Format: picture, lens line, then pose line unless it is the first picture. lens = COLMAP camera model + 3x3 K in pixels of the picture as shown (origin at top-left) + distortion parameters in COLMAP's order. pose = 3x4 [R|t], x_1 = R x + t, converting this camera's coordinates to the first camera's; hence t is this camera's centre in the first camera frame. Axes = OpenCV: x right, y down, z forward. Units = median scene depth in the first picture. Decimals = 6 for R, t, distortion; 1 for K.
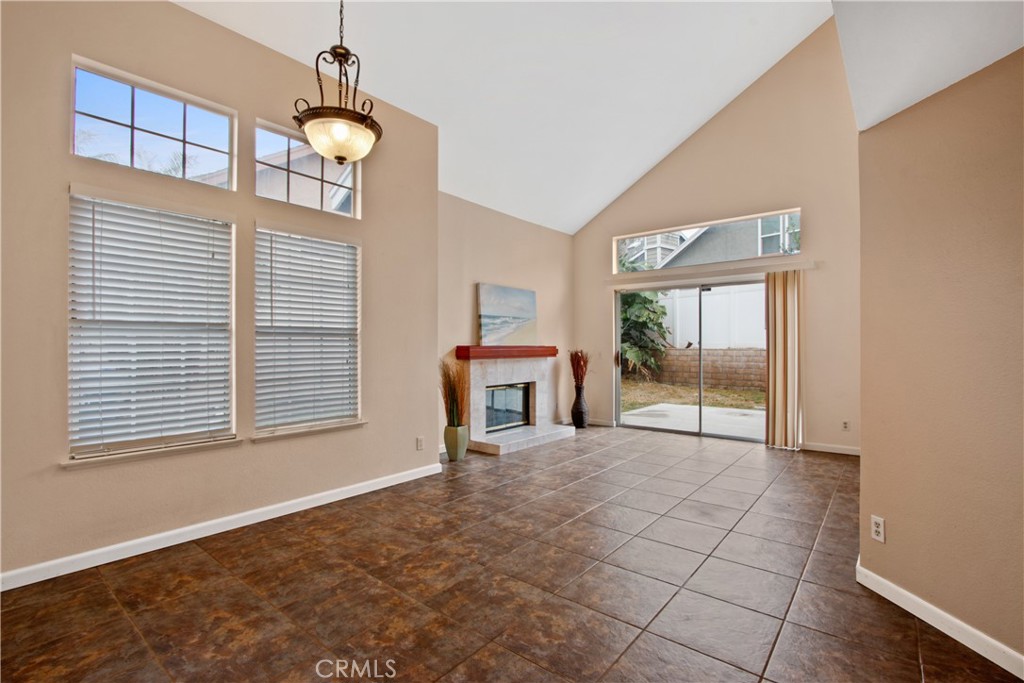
lens RADIAL K [[479.0, 0, 513.6], [0, 479.0, 342.0], [0, 0, 1]] dist [-0.015313, 0.001407]
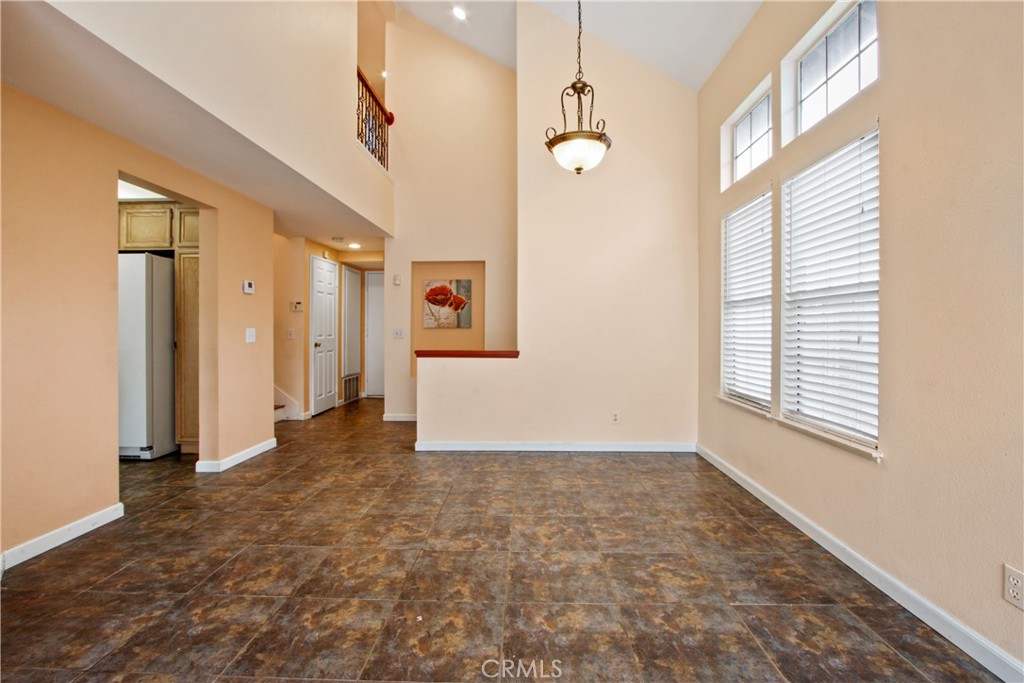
lens RADIAL K [[479.0, 0, 513.8], [0, 479.0, 334.8], [0, 0, 1]] dist [-0.015313, 0.001407]
pose [[-0.800934, 0.009595, -0.598676, 0.461848], [0.008575, 0.999953, 0.004555, 0.040008], [0.598691, -0.001485, -0.800979, 1.651886]]
